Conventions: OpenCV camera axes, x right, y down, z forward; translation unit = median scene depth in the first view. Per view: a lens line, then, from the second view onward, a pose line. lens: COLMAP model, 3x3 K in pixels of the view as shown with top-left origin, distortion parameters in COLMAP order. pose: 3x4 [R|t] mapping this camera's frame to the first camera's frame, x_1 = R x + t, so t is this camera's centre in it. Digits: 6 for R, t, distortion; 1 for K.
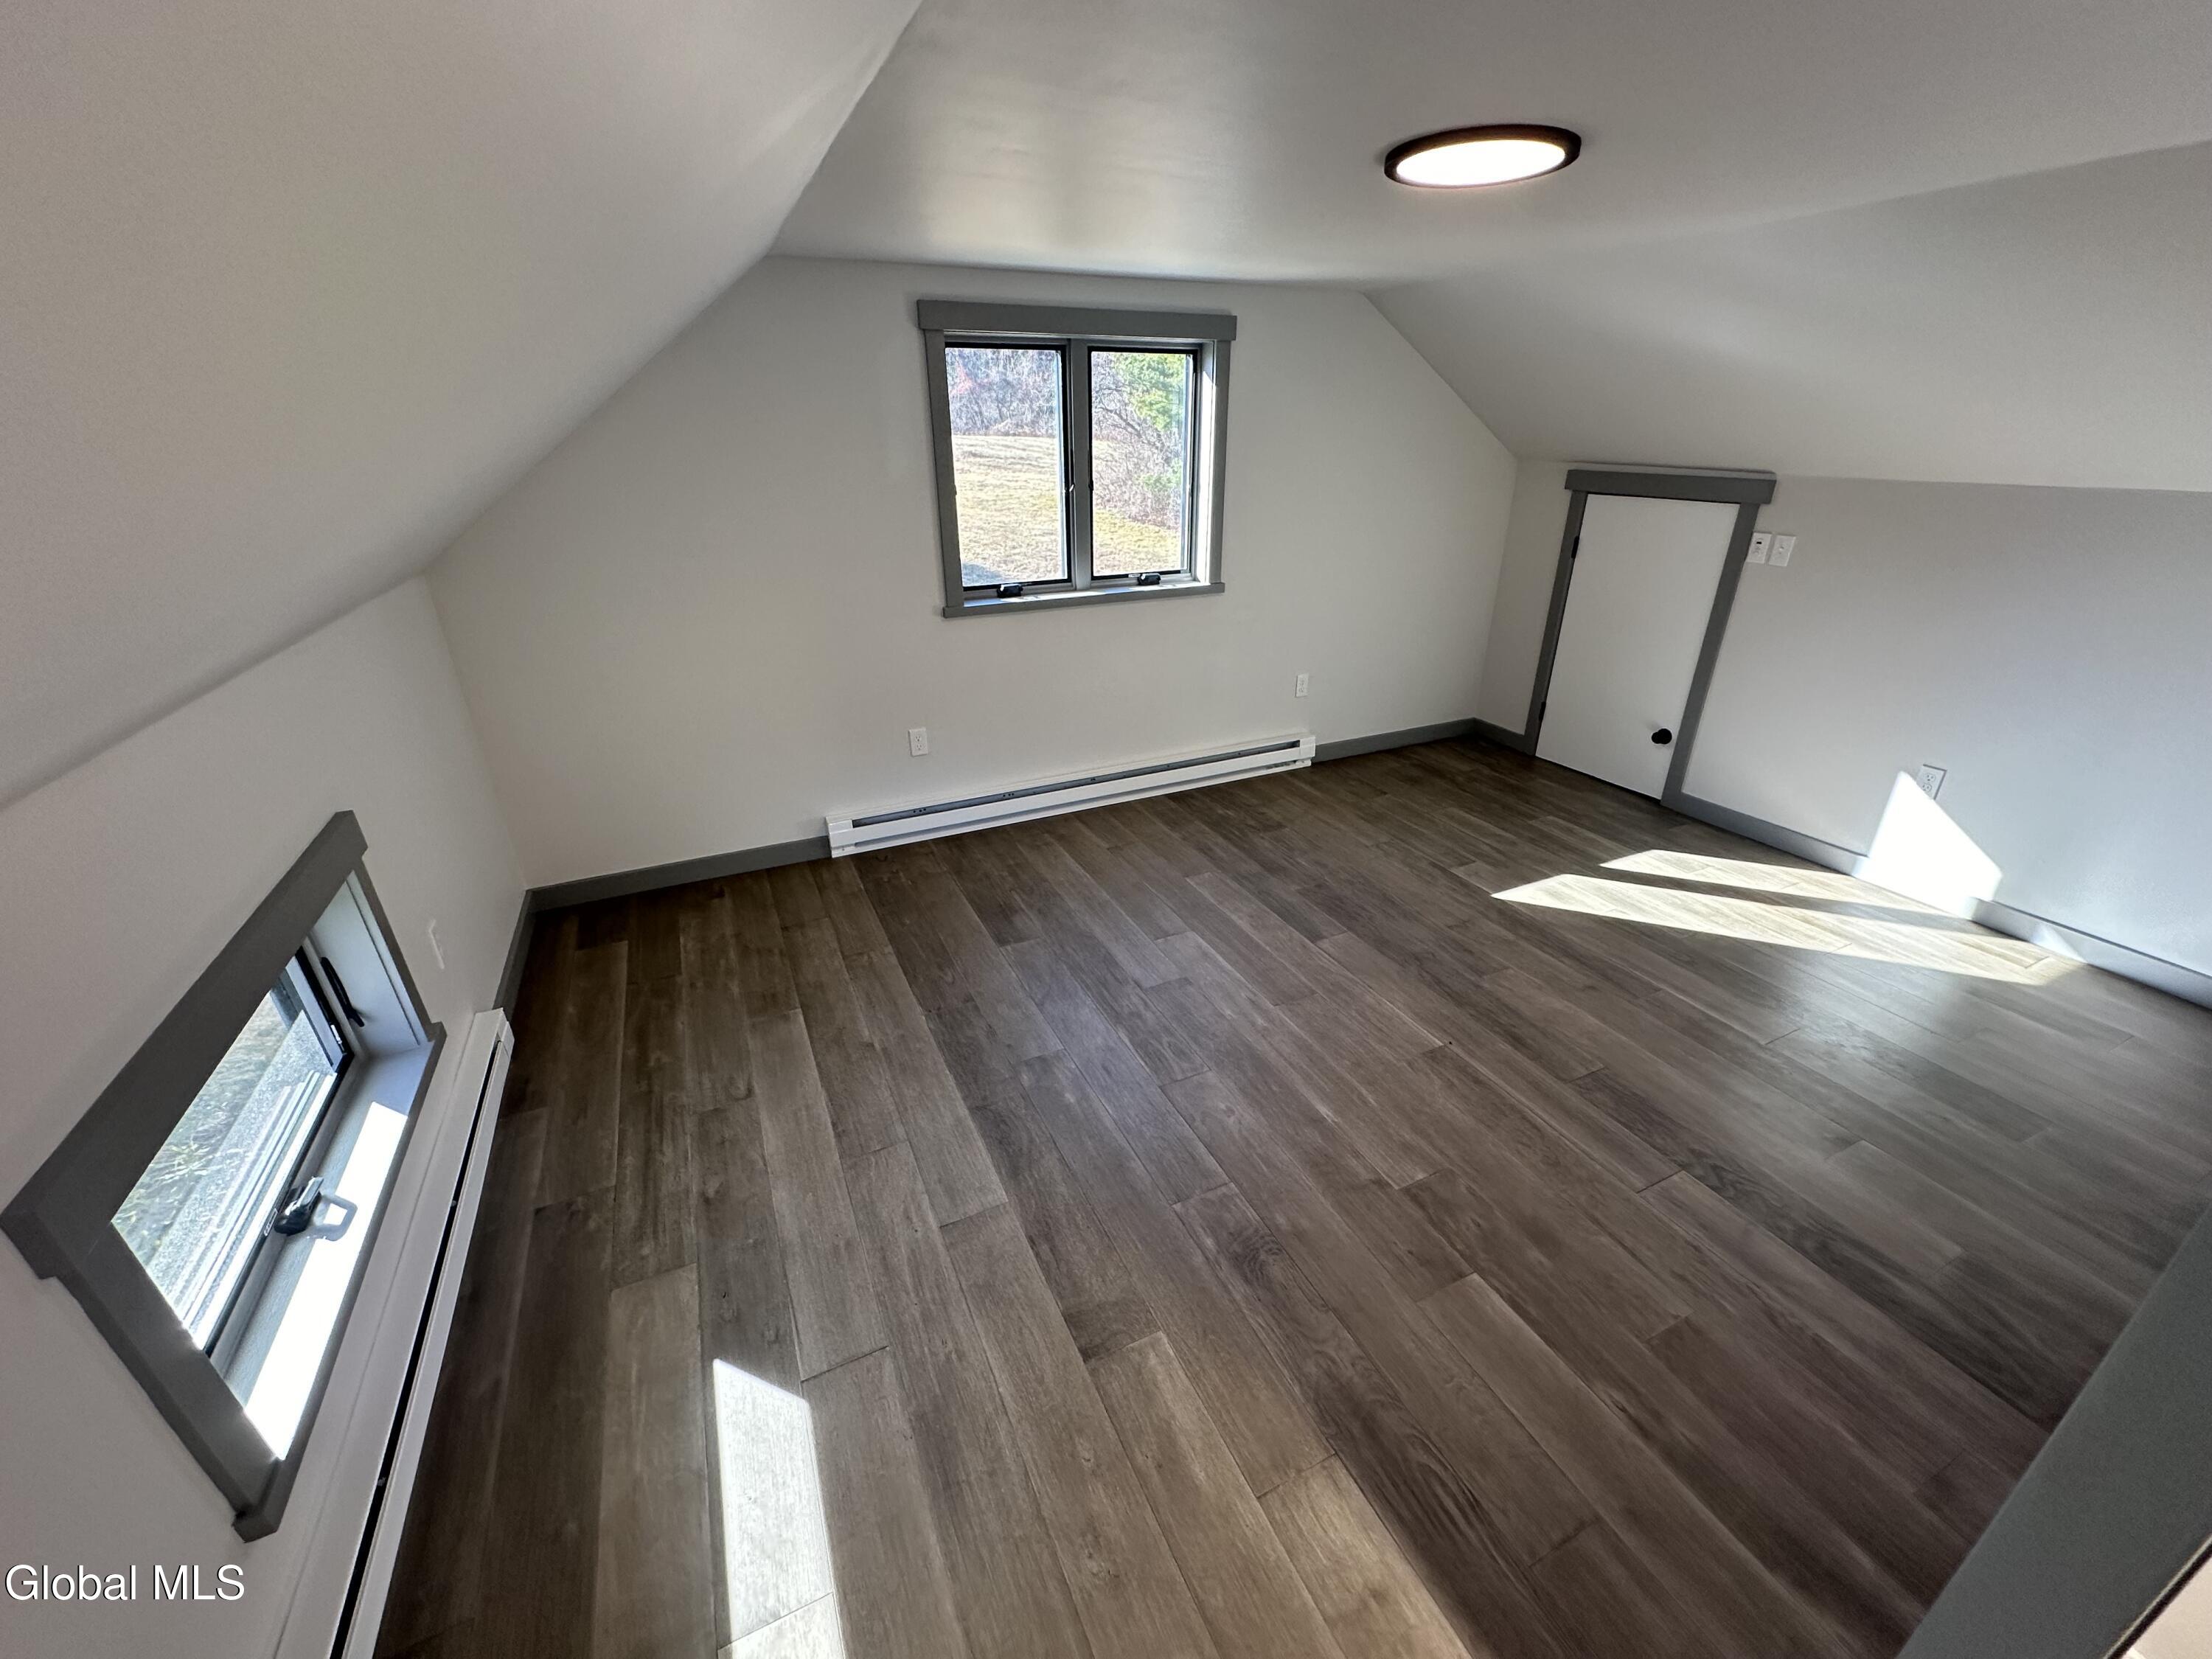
lens RADIAL K [[882.8, 0, 1108.9], [0, 882.8, 819.2], [0, 0, 1]] dist [-0.000591, 0.000048]
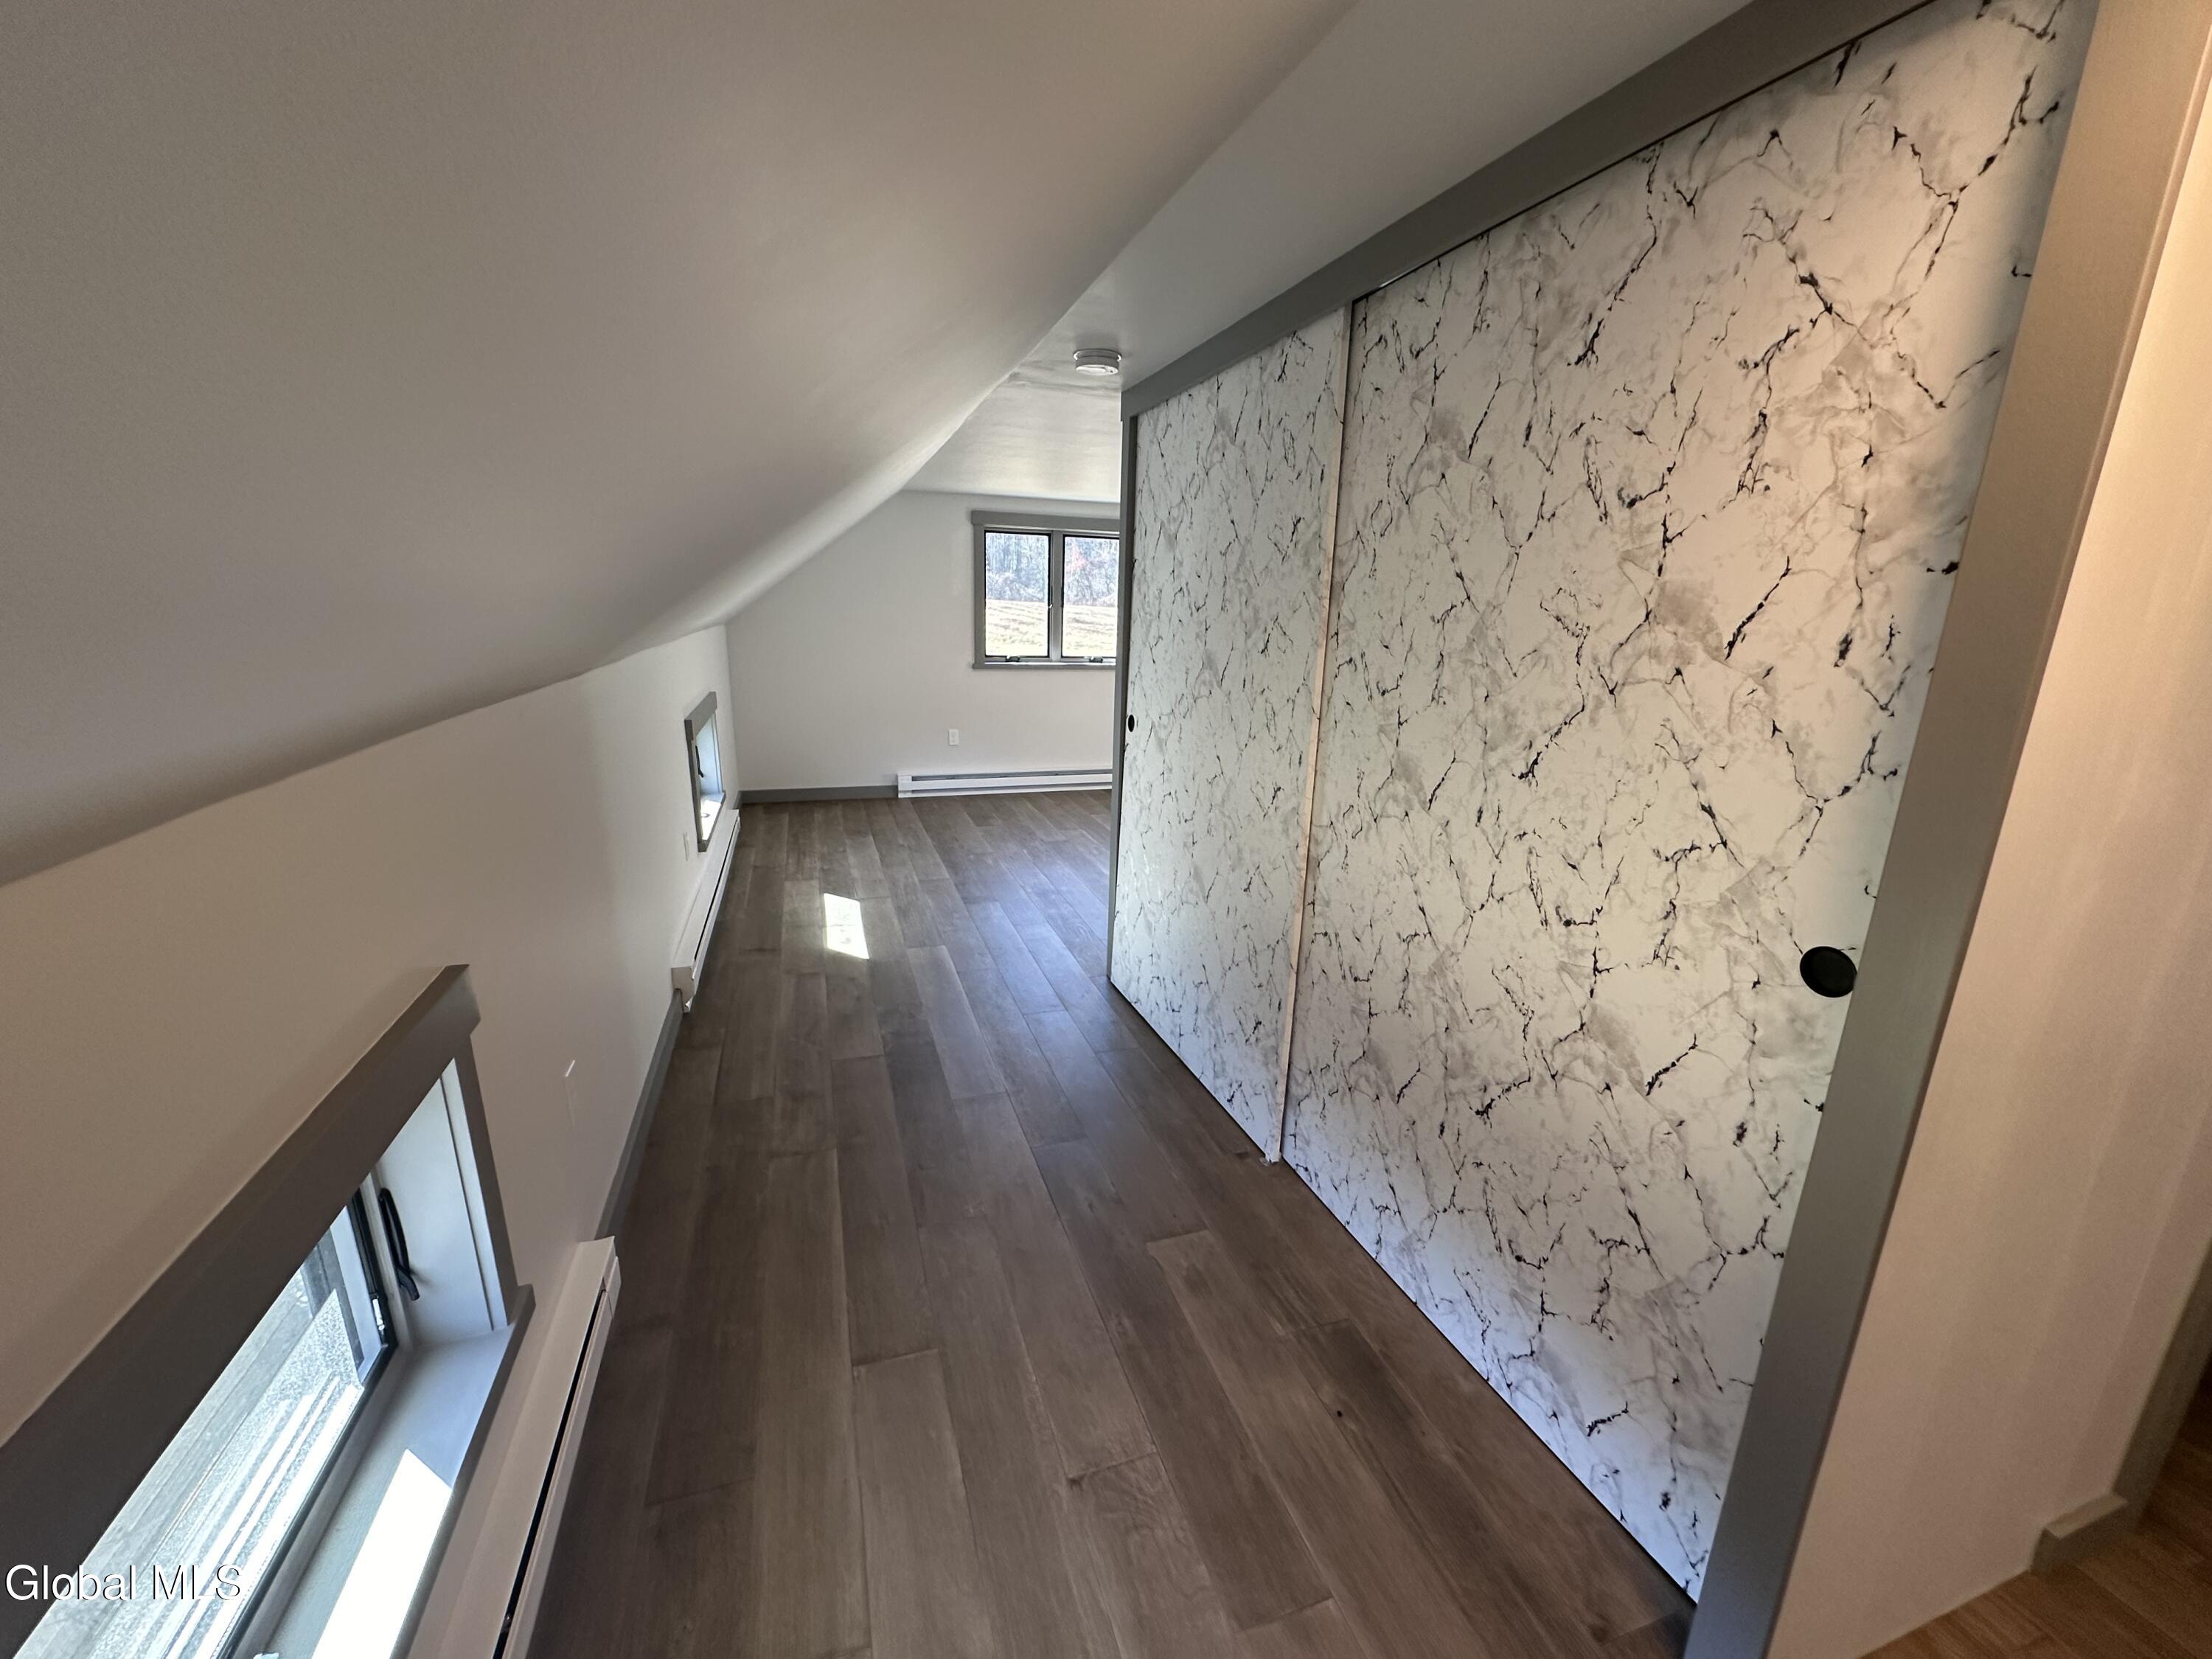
lens RADIAL K [[882.8, 0, 1120.4], [0, 882.8, 812.5], [0, 0, 1]] dist [-0.000591, 0.000048]
pose [[0.993929, 0.061228, -0.091415, 0.378561], [-0.077036, 0.980483, -0.180881, 0.465042], [0.078556, 0.186825, 0.979247, -0.895618]]
